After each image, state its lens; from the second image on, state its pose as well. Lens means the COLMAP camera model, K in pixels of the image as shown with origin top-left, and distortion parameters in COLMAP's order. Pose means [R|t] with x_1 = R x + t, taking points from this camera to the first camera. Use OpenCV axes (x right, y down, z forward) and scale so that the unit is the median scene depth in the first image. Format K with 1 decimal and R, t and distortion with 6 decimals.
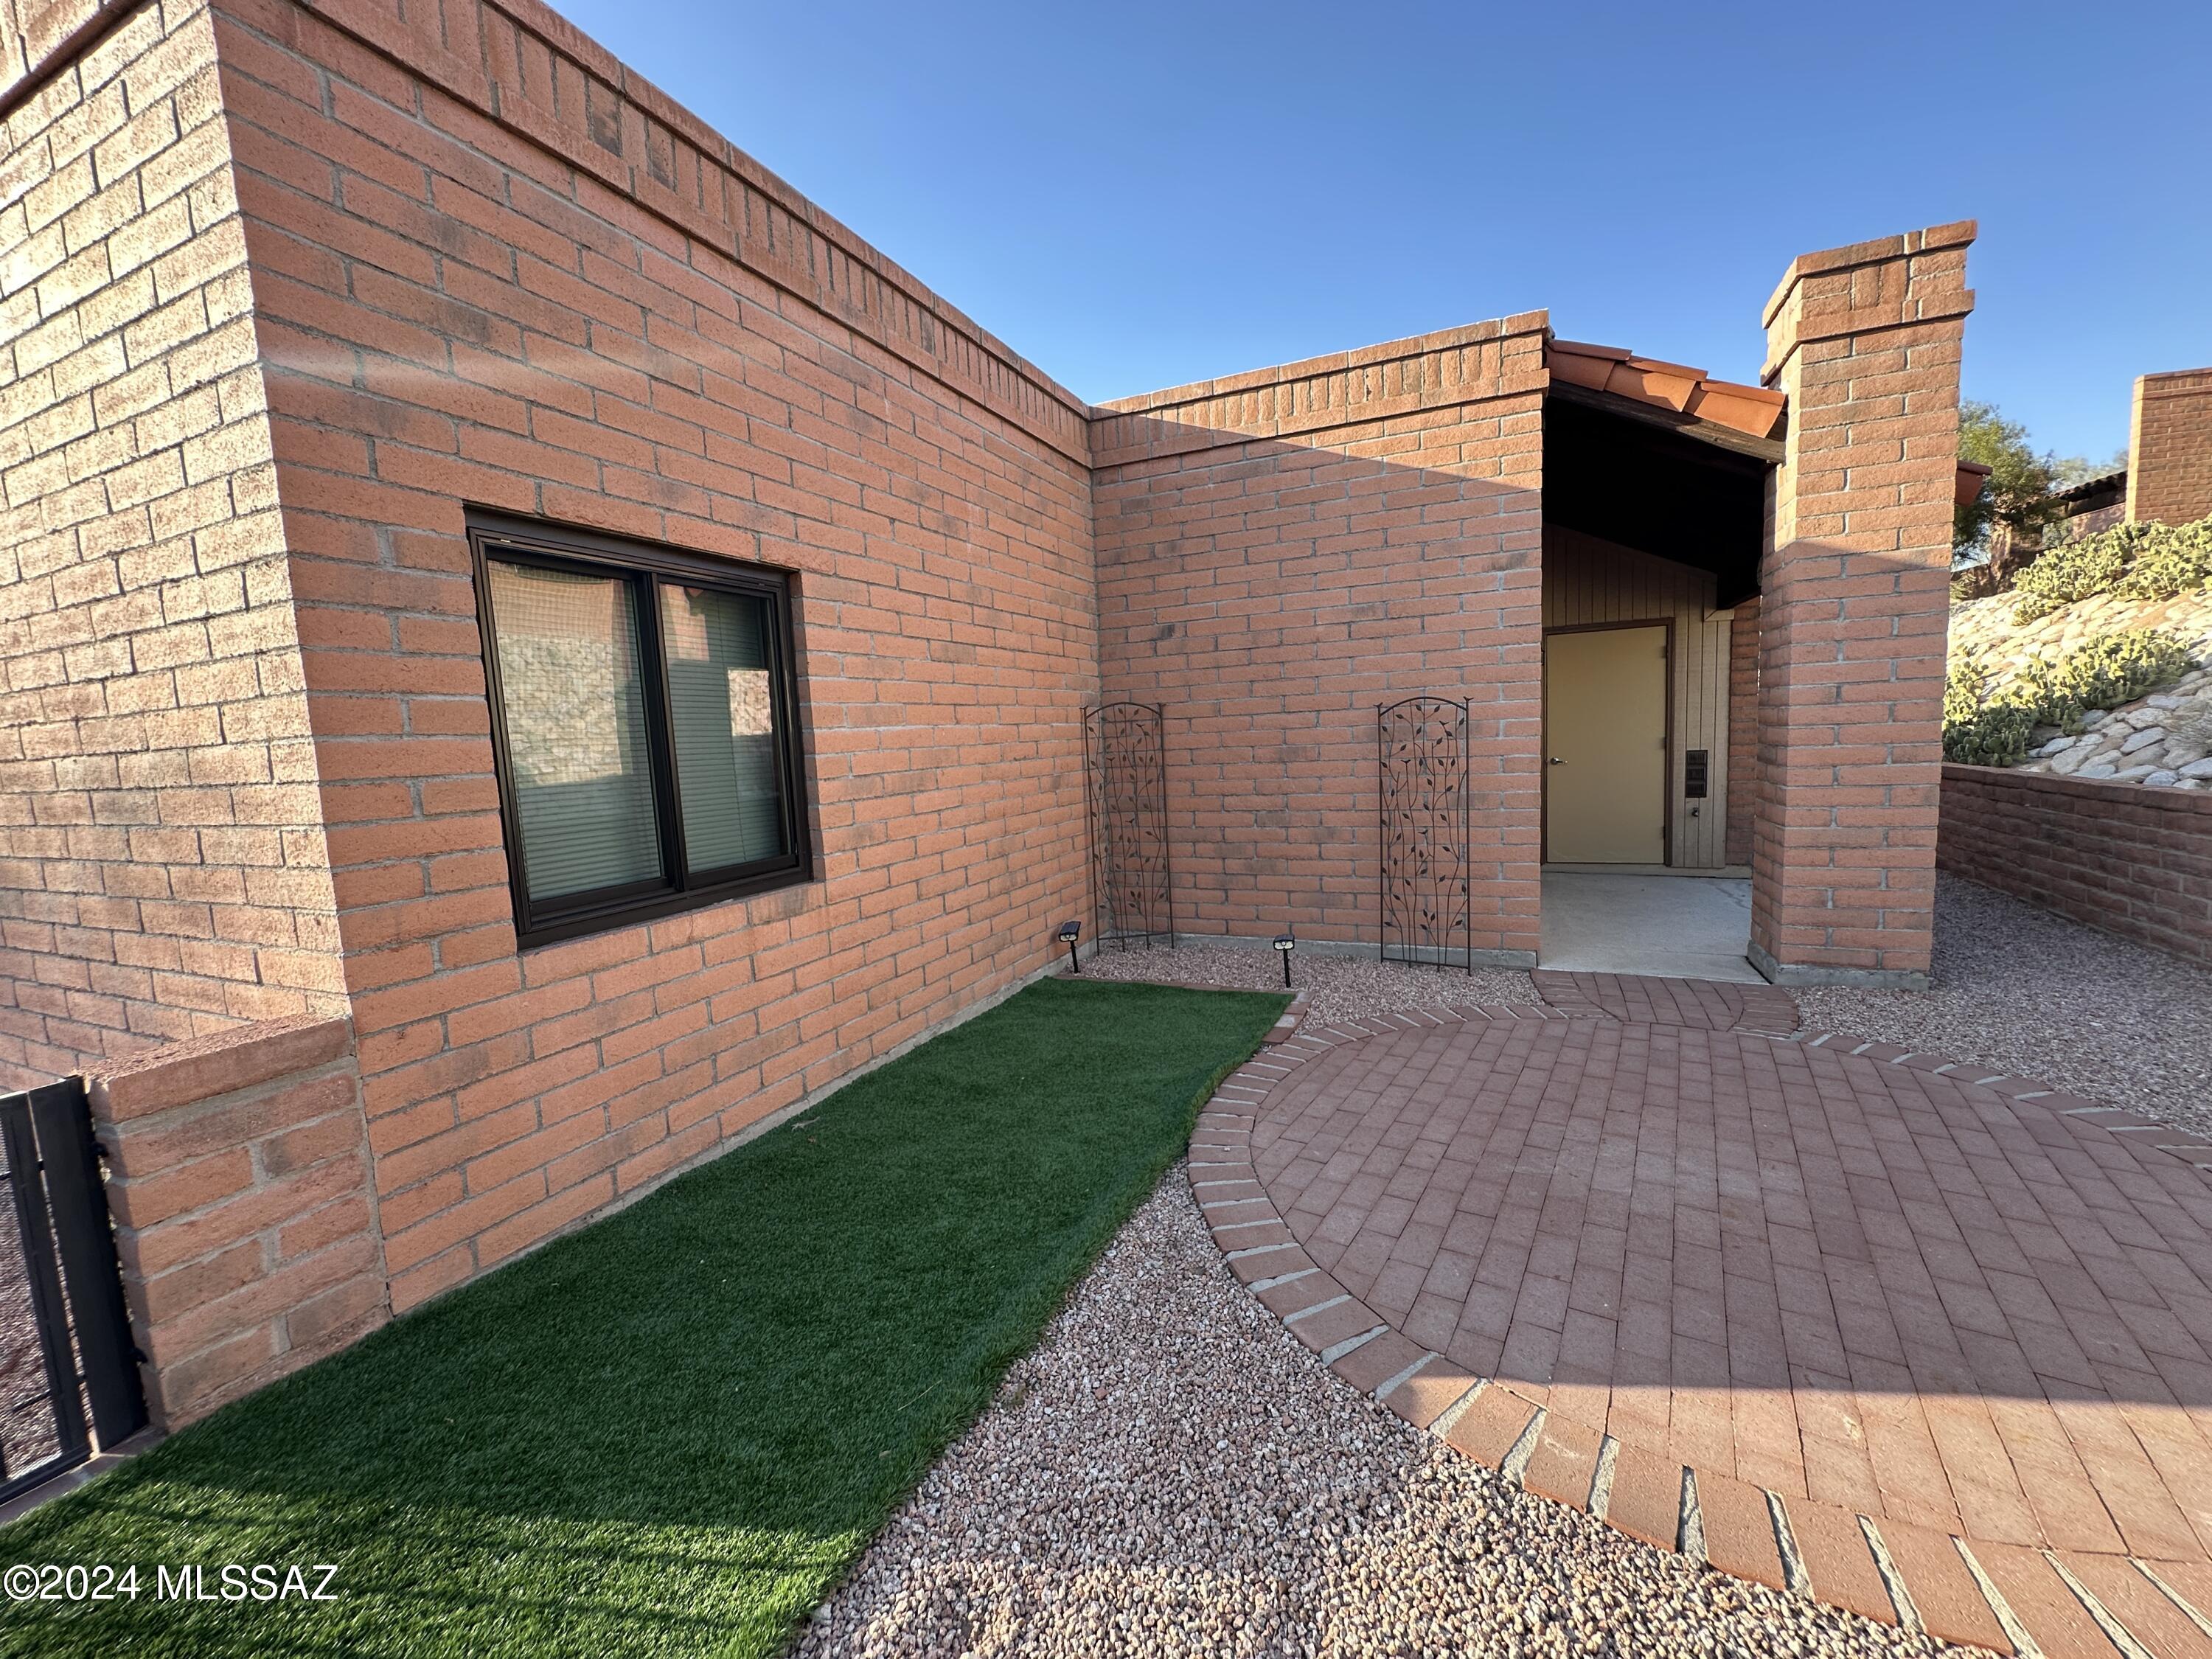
lens RADIAL K [[884.3, 0, 1104.8], [0, 884.3, 829.6], [0, 0, 1]] dist [-0.001961, 0.000703]
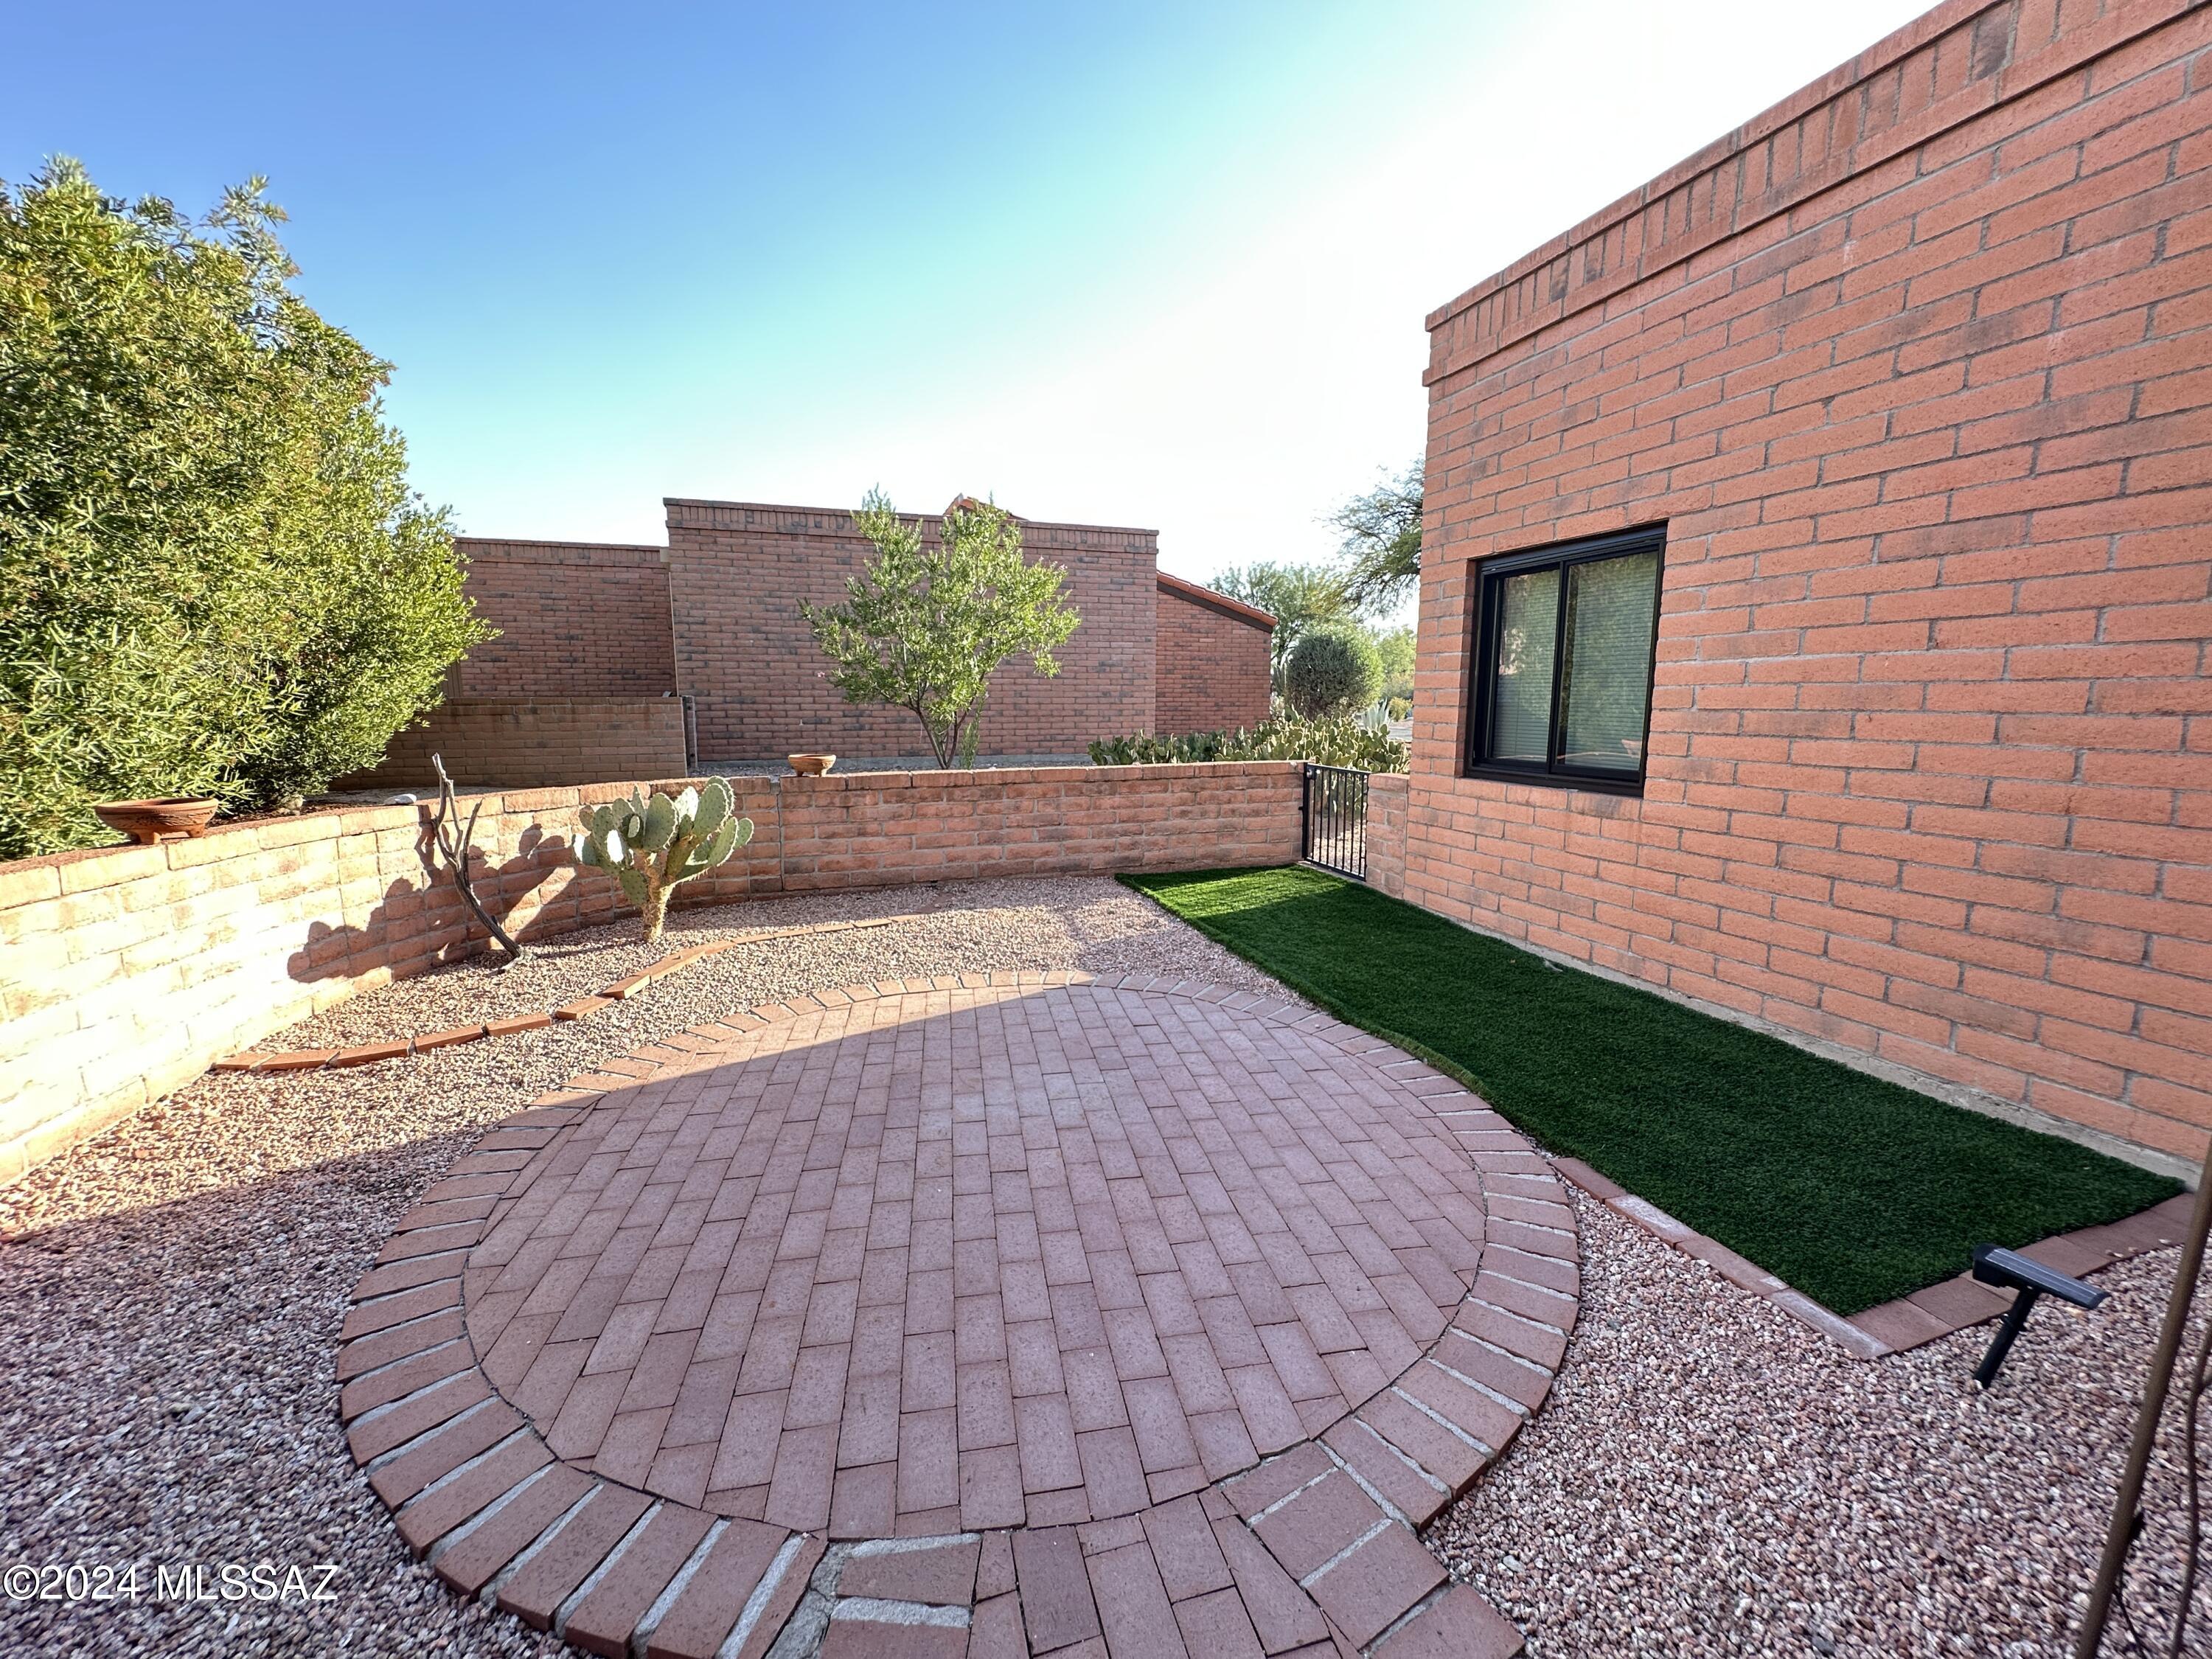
lens RADIAL K [[884.3, 0, 1104.8], [0, 884.3, 829.6], [0, 0, 1]] dist [-0.001961, 0.000703]
pose [[-0.726427, 0.146190, -0.671515, 0.943706], [-0.041615, 0.965963, 0.255311, -0.164463], [0.685983, 0.213410, -0.695618, 1.329368]]
